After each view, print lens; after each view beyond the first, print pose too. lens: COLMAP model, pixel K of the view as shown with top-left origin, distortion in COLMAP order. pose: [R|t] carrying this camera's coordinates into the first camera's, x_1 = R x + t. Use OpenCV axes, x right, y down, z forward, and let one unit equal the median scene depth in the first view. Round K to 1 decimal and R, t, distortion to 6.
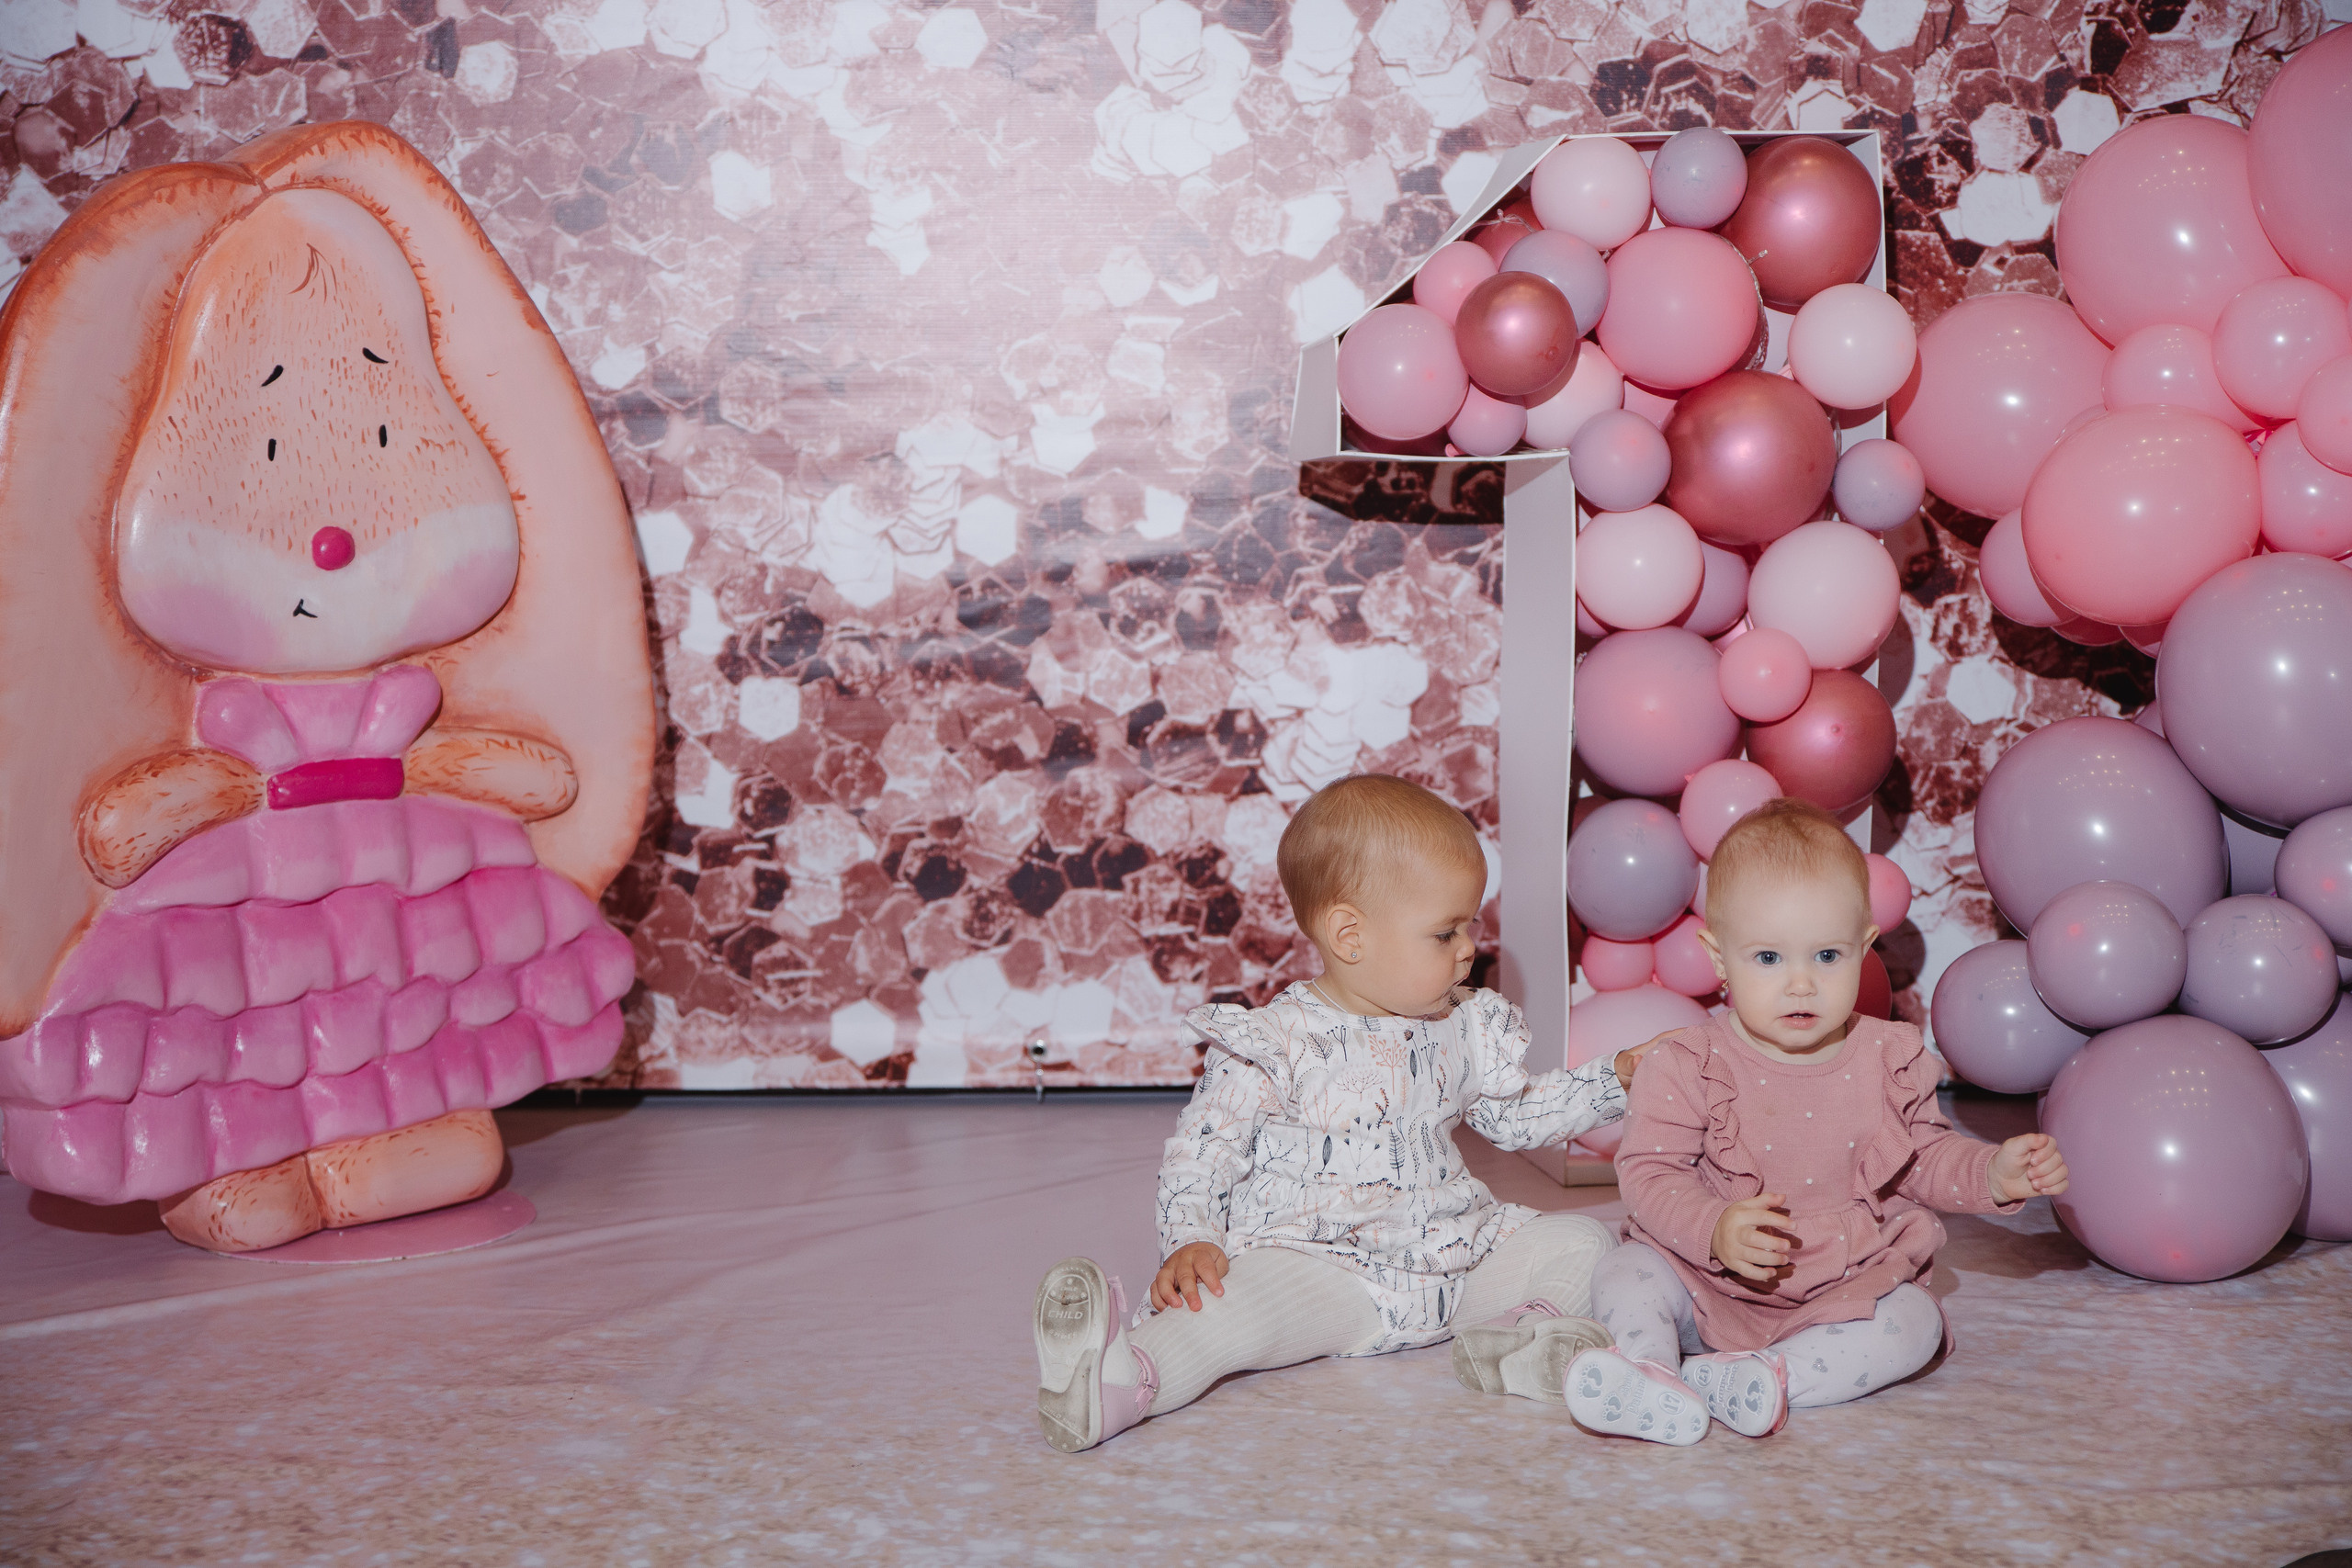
lens RADIAL K [[3357.2, 0, 1175.0], [0, 3357.2, 765.6], [0, 0, 1]] dist [0.093484, 0.000000]
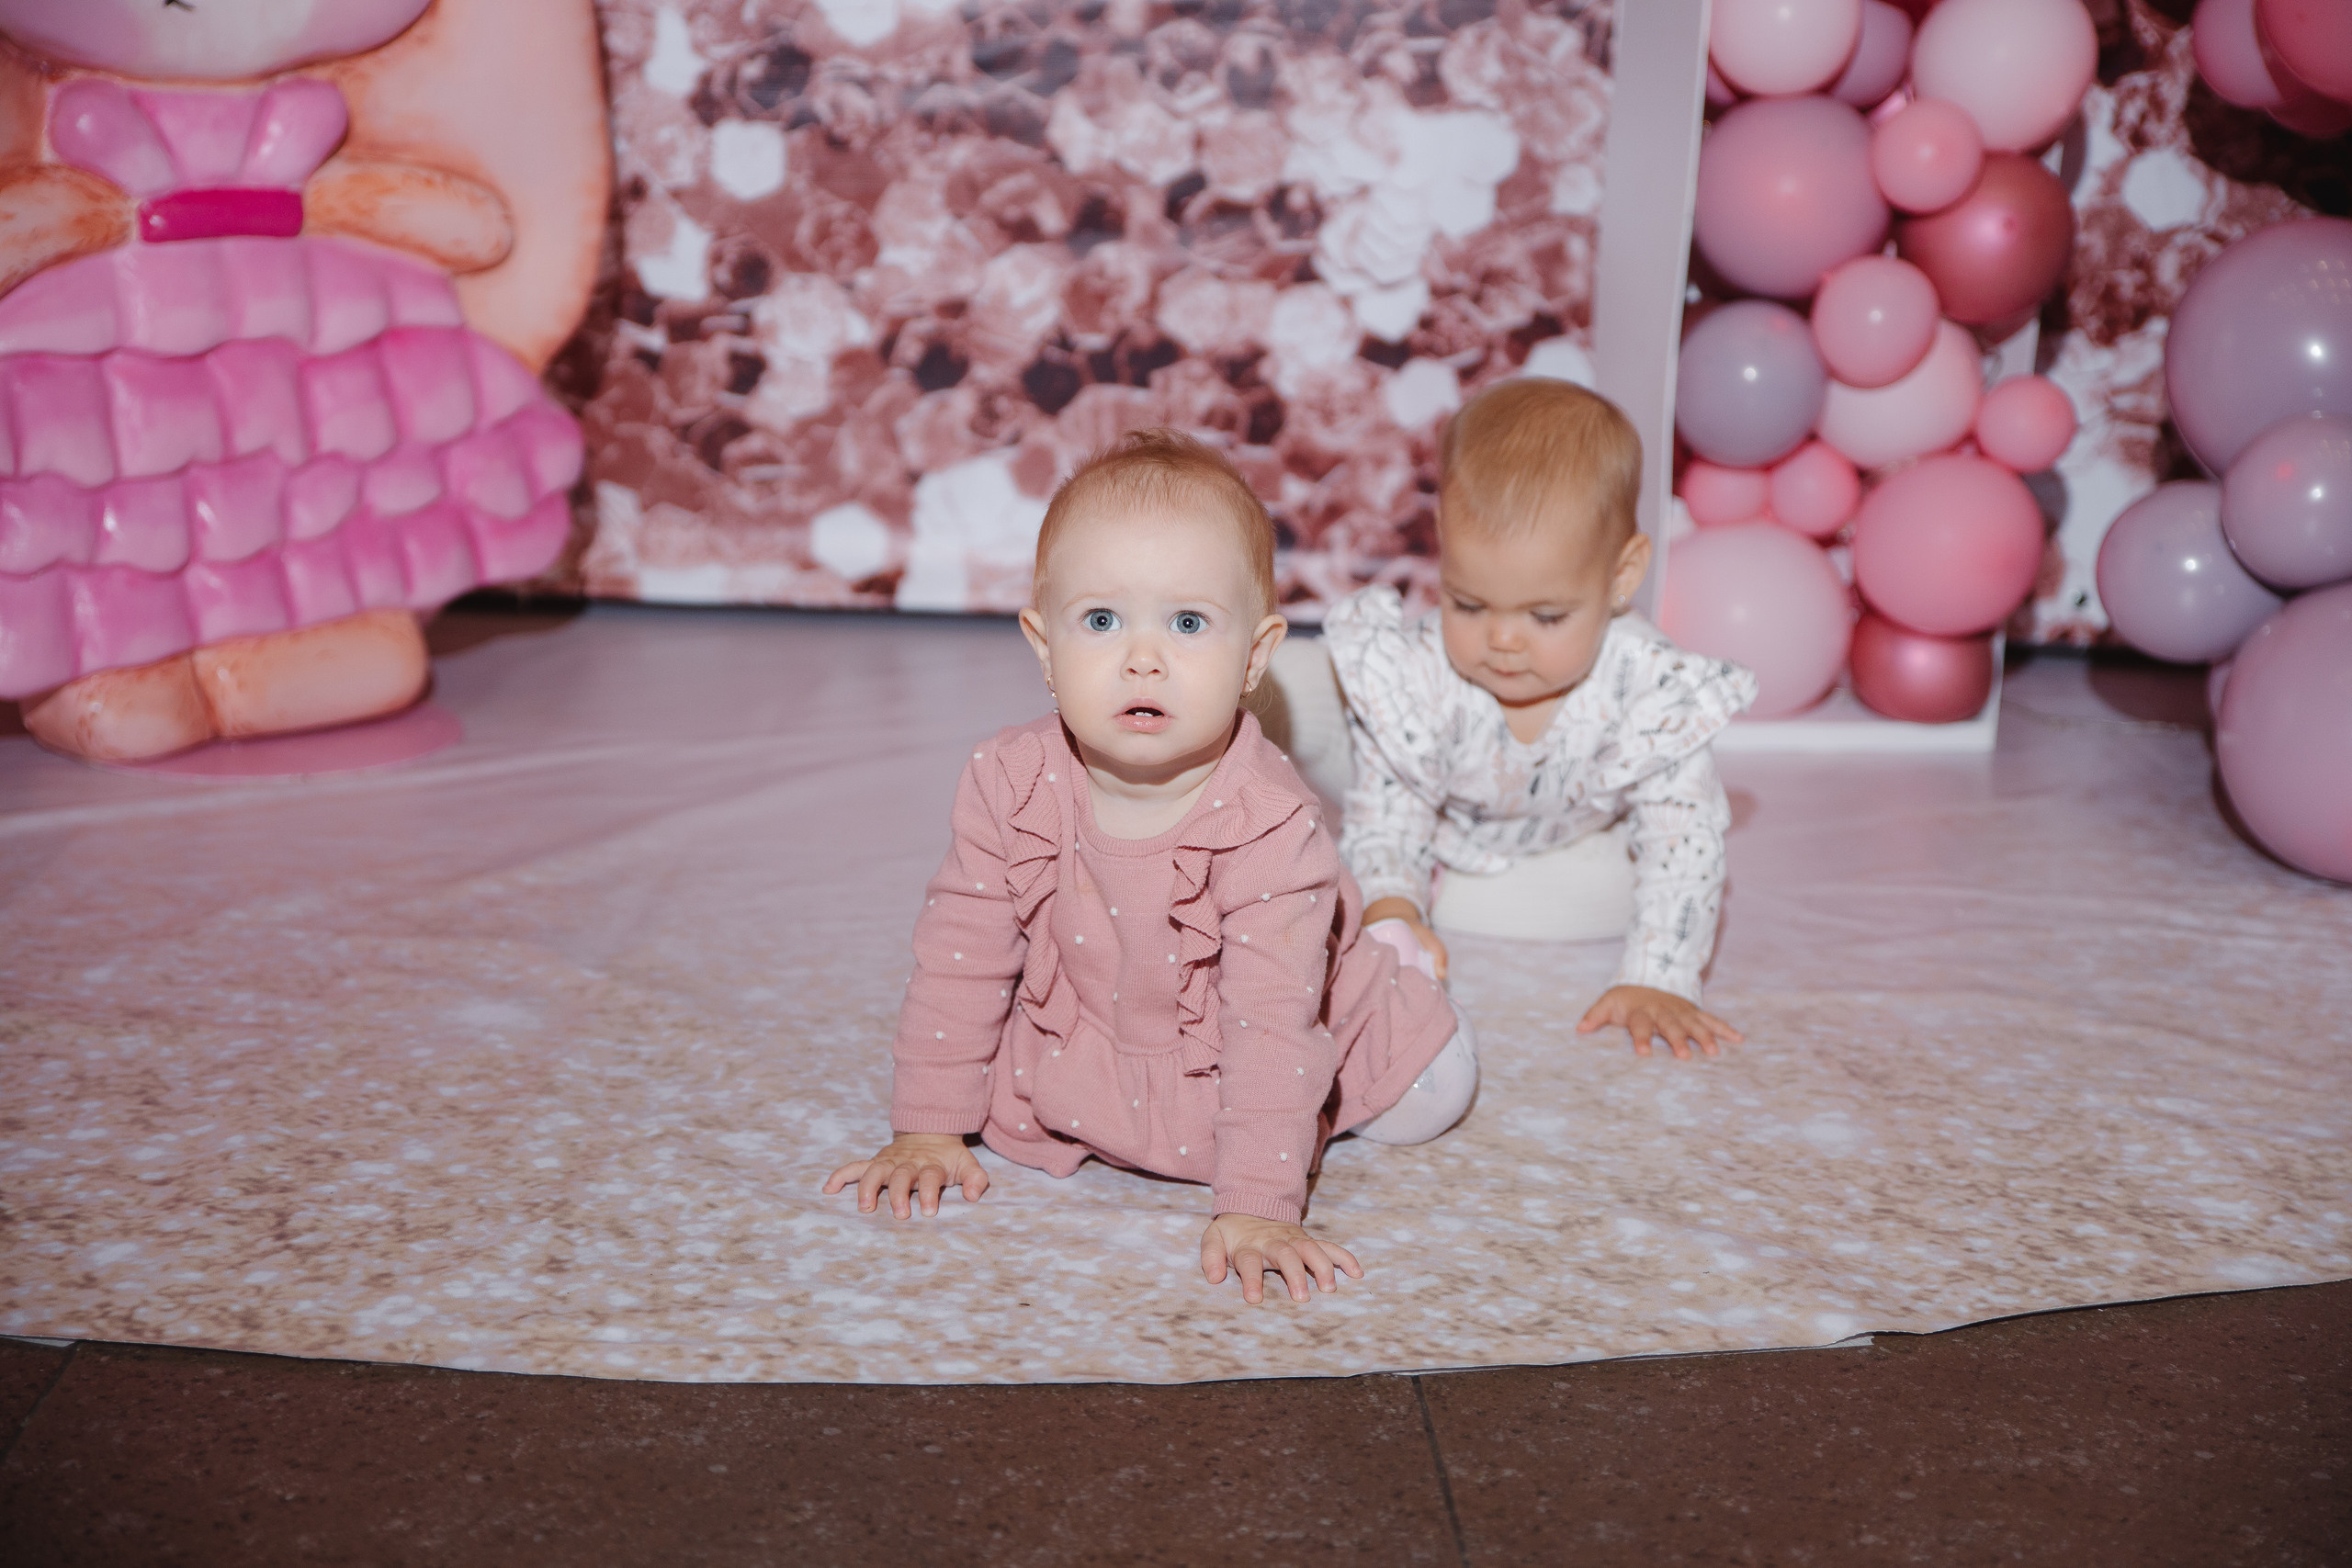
lens RADIAL K [[3423.7, 0, 1168.5], [0, 3423.7, 787.4], [0, 0, 1]] dist [0.100363, 0.000000]
pose [[0.999210, 0.039553, -0.003937, -0.003641], [-0.038567, 0.988715, 0.144759, 0.010094], [0.009618, -0.144493, 0.989459, 0.108700]]
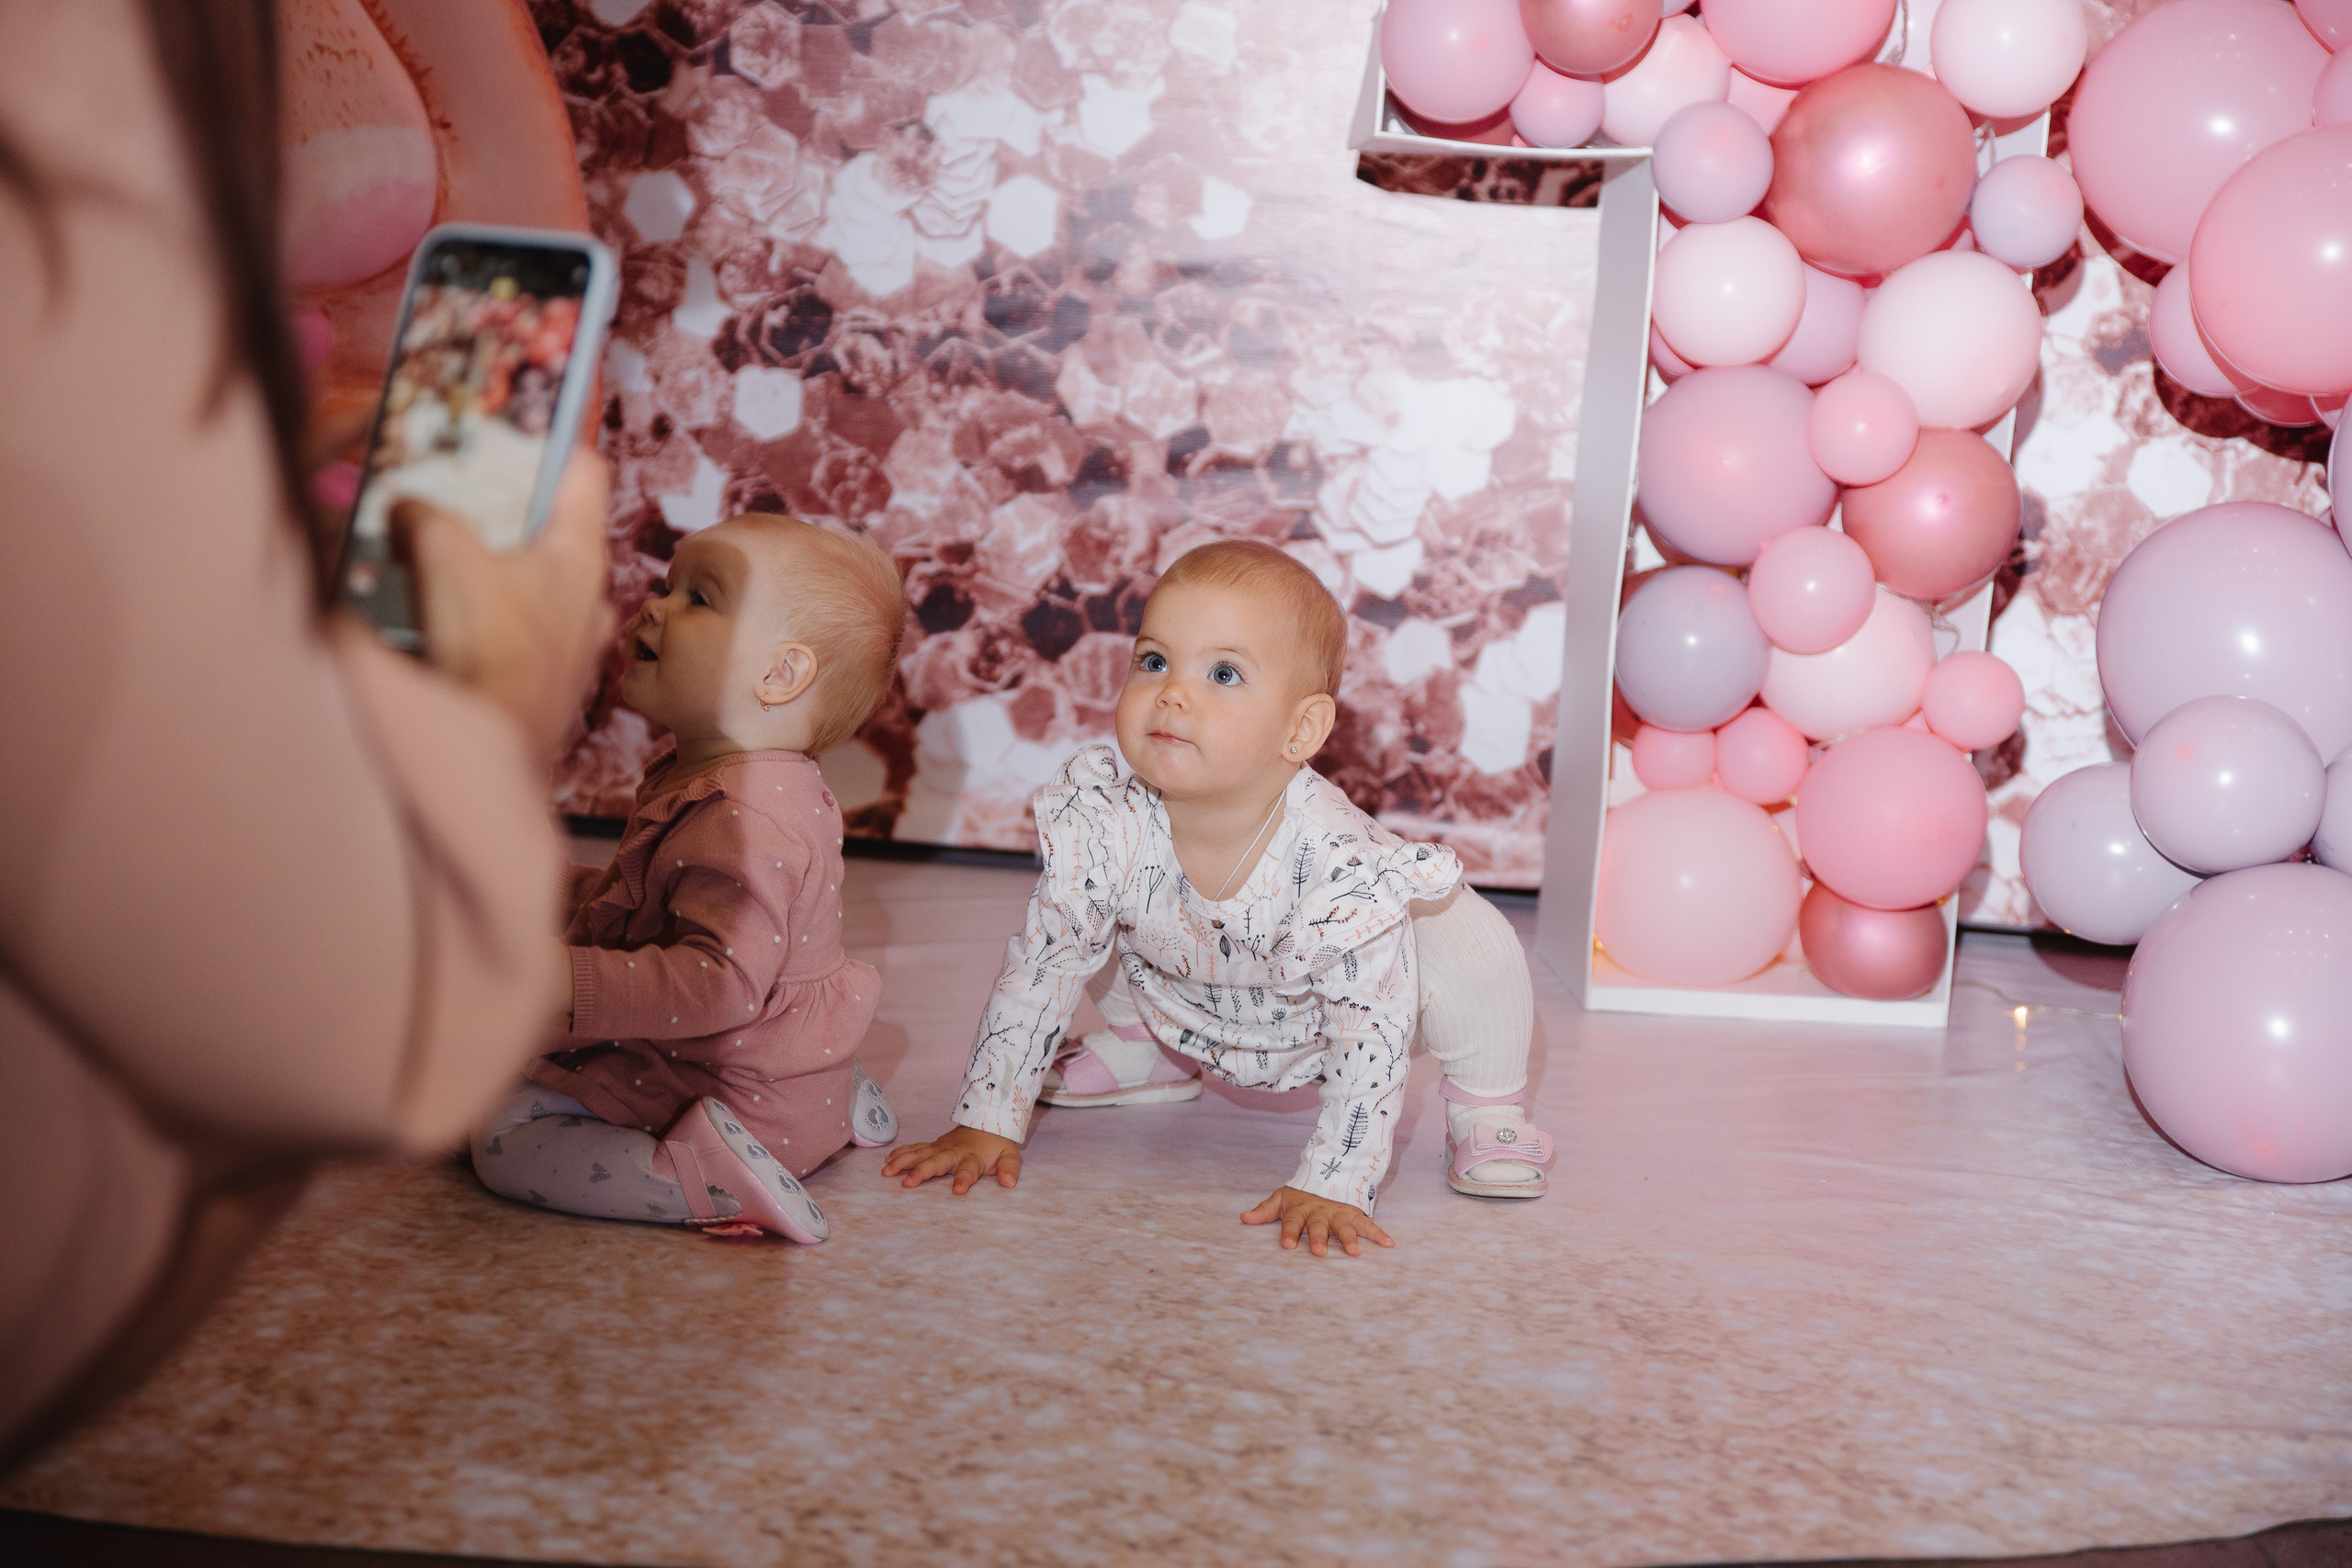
lens RADIAL K [[3423.7, 0, 1159.1], [0, 3423.7, 774.8], [0, 0, 1]] dist [0.100363, 0.000000]
pose [[0.990702, 0.080533, -0.109654, 0.089348], [-0.073846, 0.995231, 0.063740, 0.015254], [0.114264, -0.055050, 0.991924, 0.105466]]
